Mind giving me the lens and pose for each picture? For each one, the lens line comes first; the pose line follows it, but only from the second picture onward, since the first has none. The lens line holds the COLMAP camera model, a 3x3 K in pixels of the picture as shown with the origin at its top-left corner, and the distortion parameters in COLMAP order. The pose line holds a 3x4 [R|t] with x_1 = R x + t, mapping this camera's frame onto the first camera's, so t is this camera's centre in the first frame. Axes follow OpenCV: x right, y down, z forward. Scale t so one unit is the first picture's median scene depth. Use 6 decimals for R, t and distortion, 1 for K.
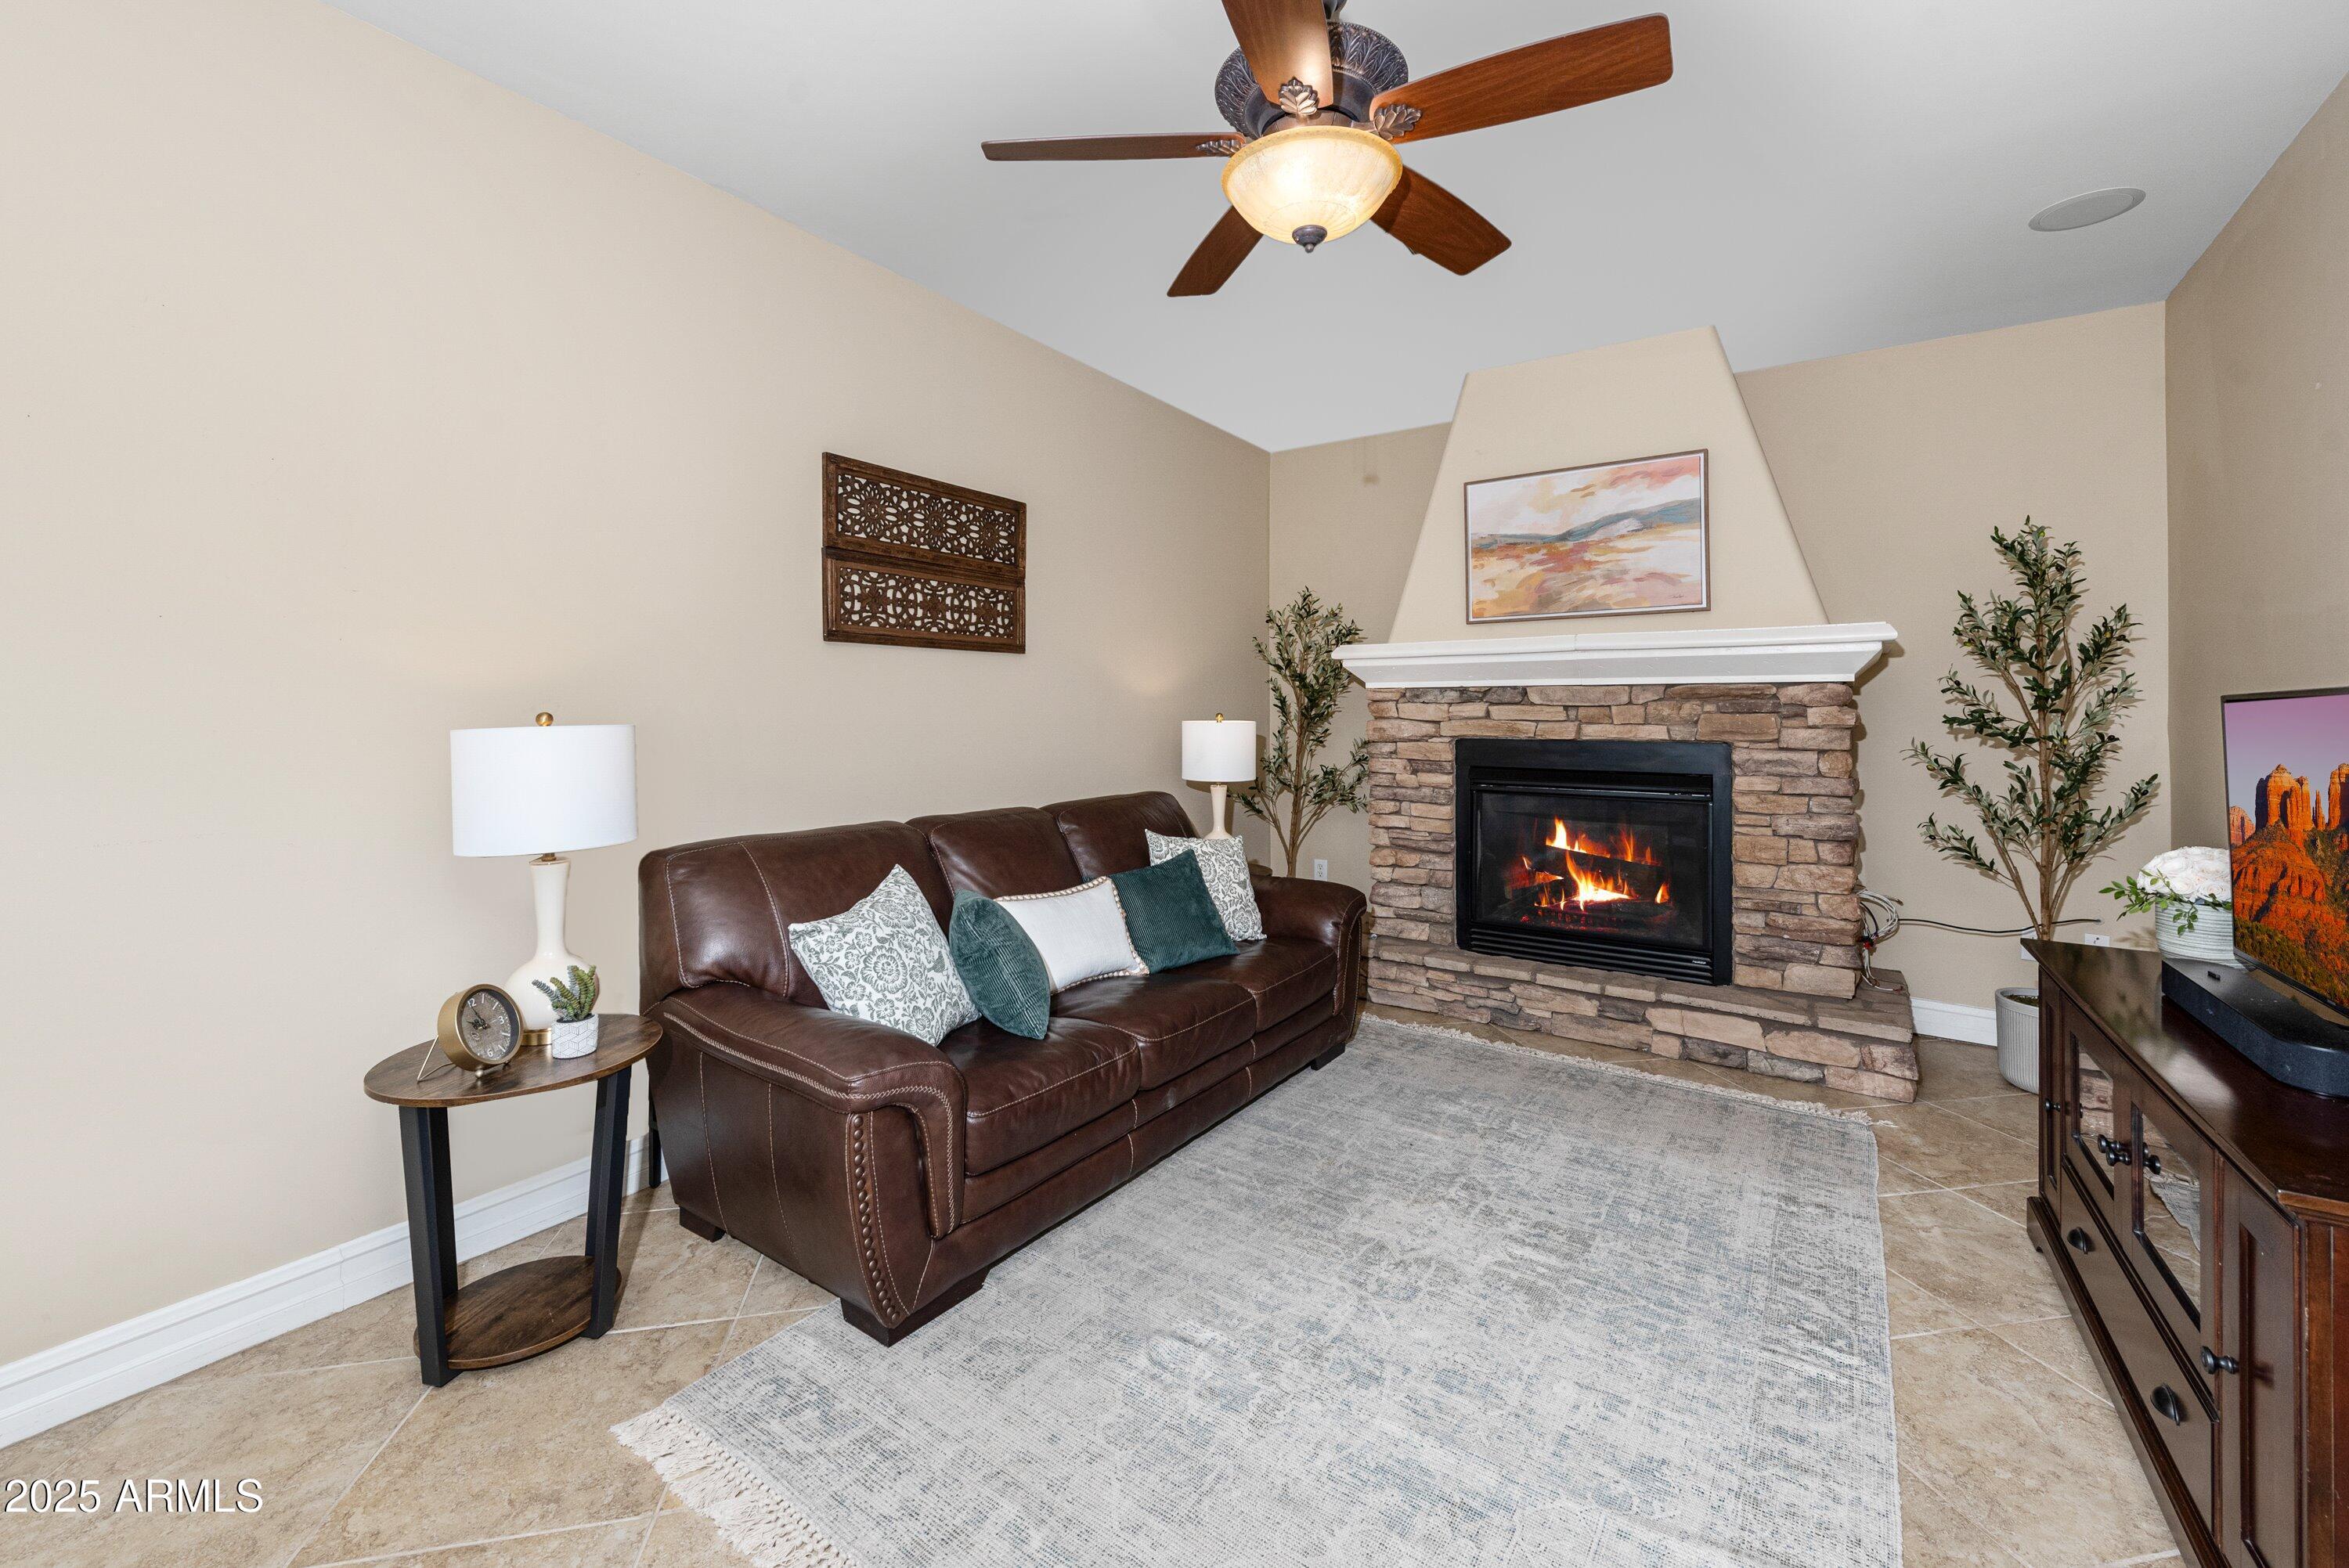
lens RADIAL K [[956.6, 0, 1141.4], [0, 956.6, 717.2], [0, 0, 1]] dist [0.021723, -0.000800]
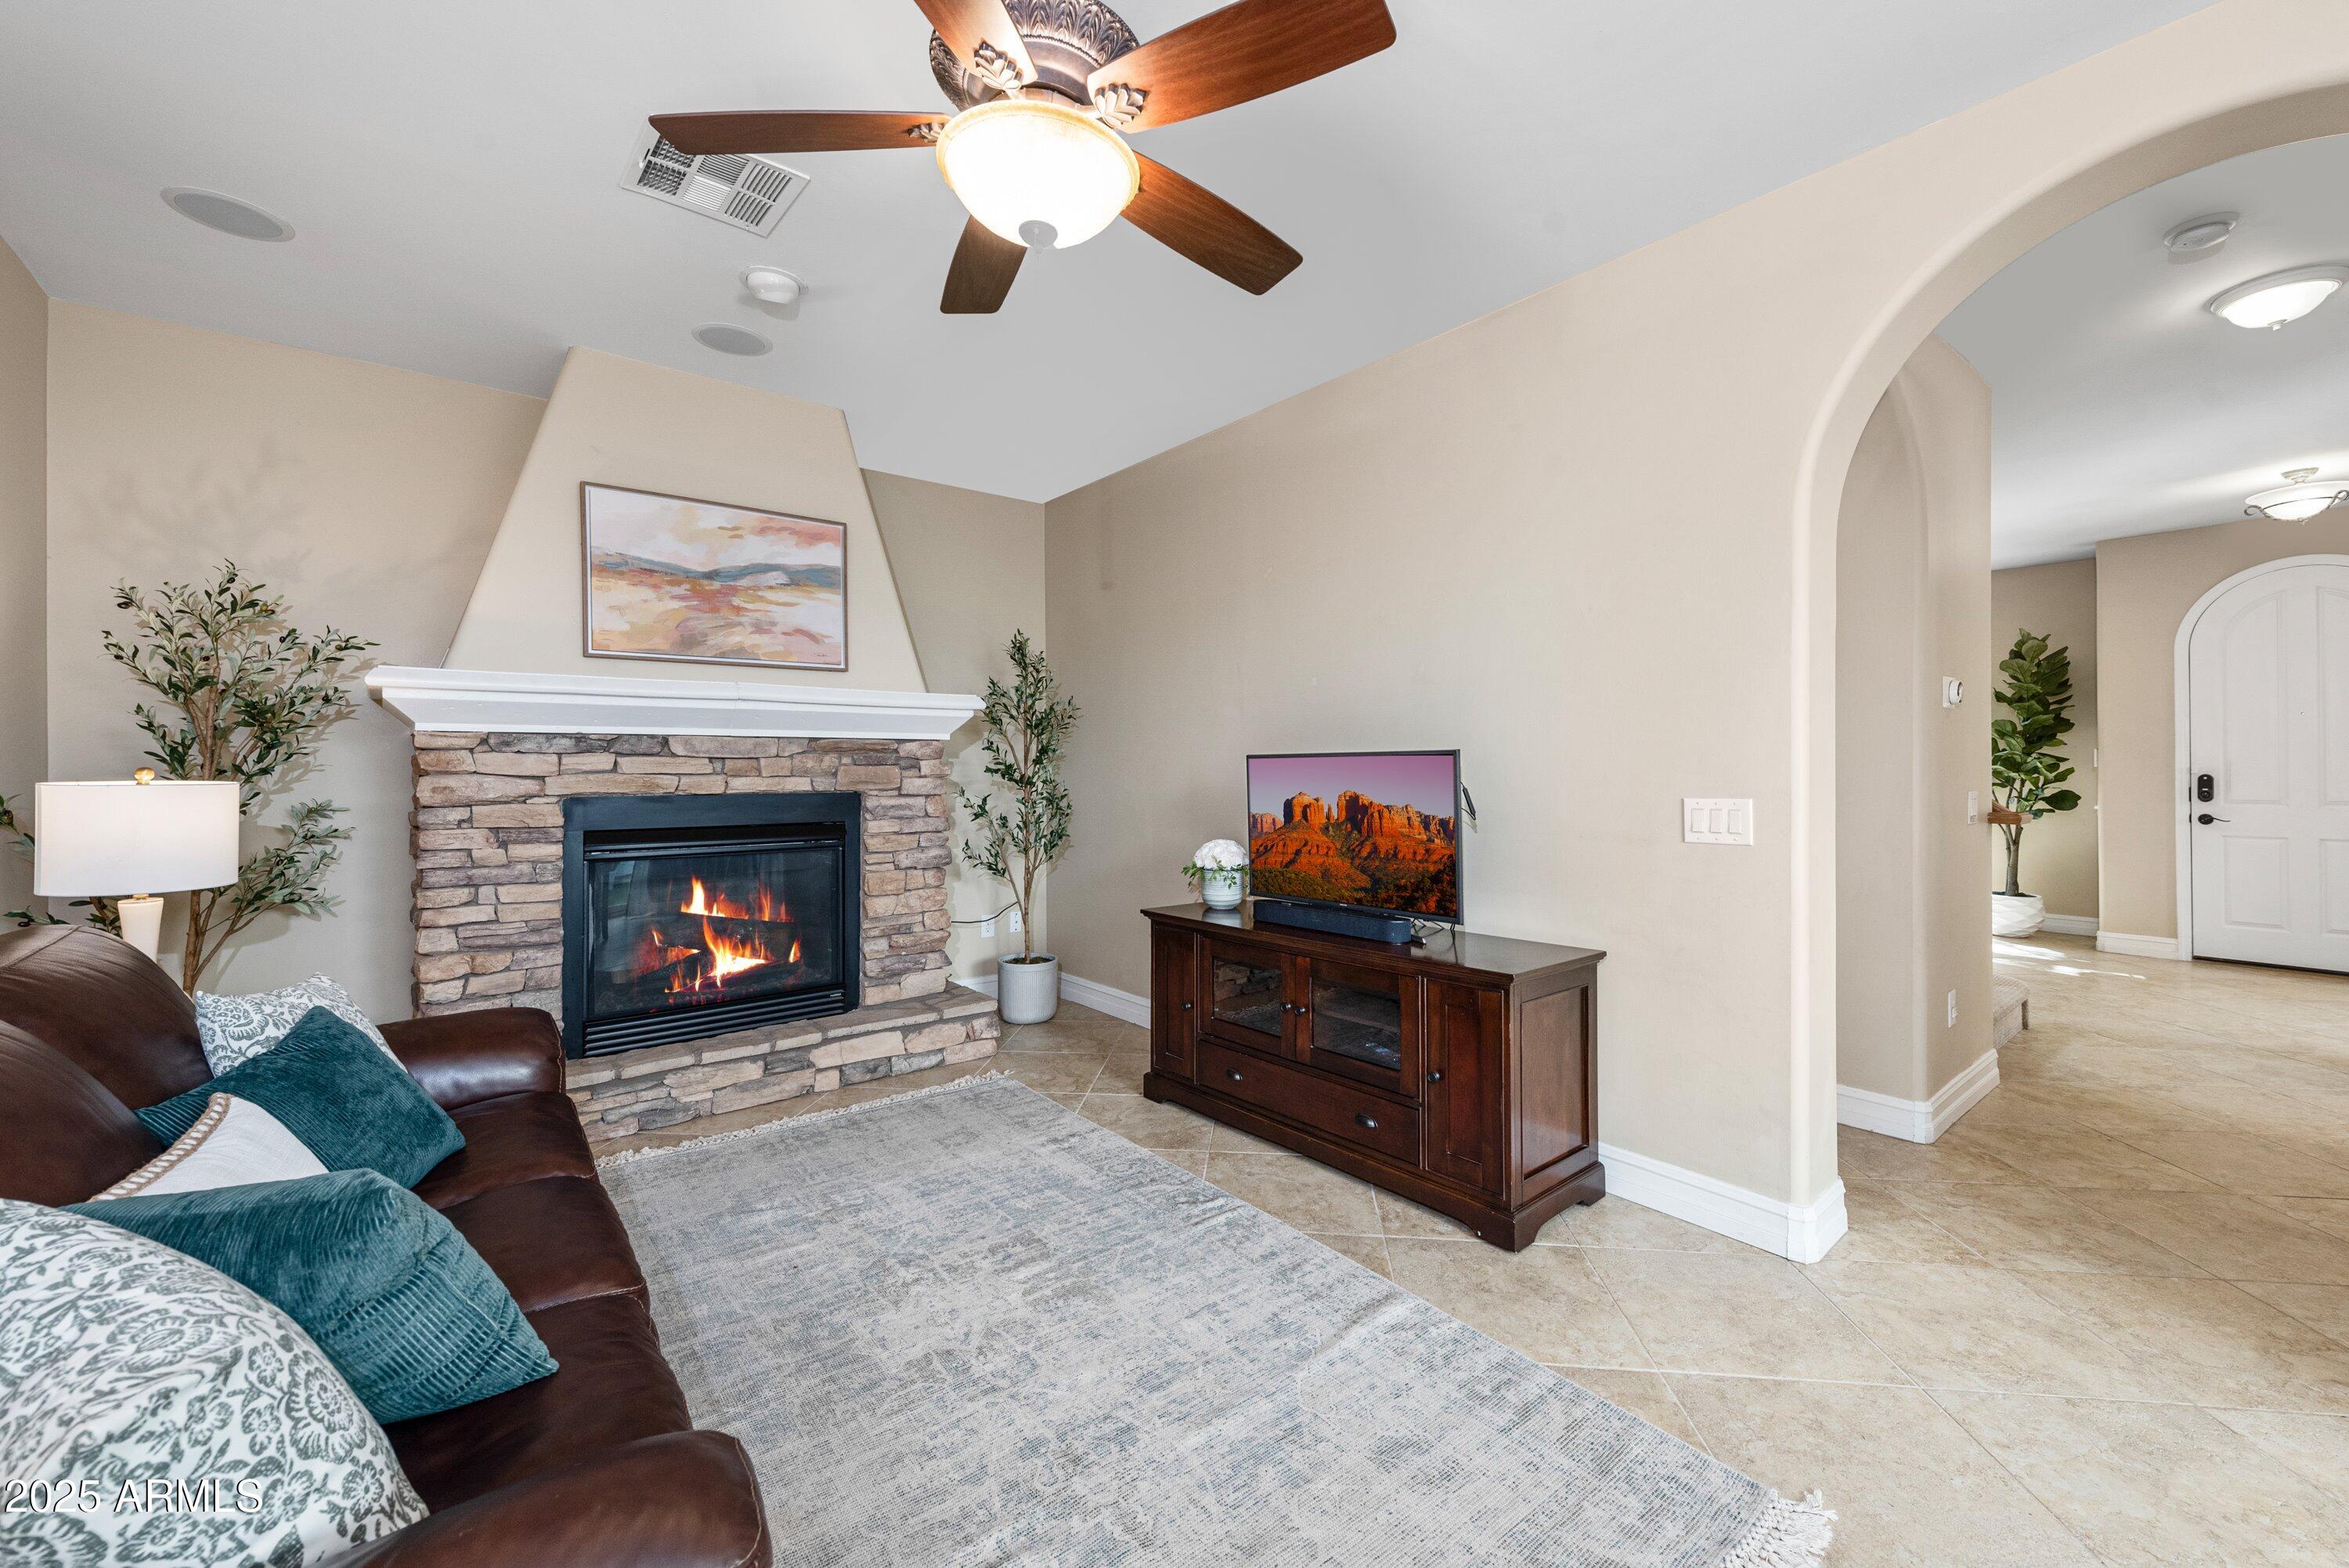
lens RADIAL K [[956.6, 0, 1173.0], [0, 956.6, 770.4], [0, 0, 1]] dist [0.021723, -0.000800]
pose [[0.276609, -0.008265, 0.960947, -0.356363], [0.005886, 0.999959, 0.006907, -0.003627], [-0.960965, 0.003746, 0.276646, 0.341710]]
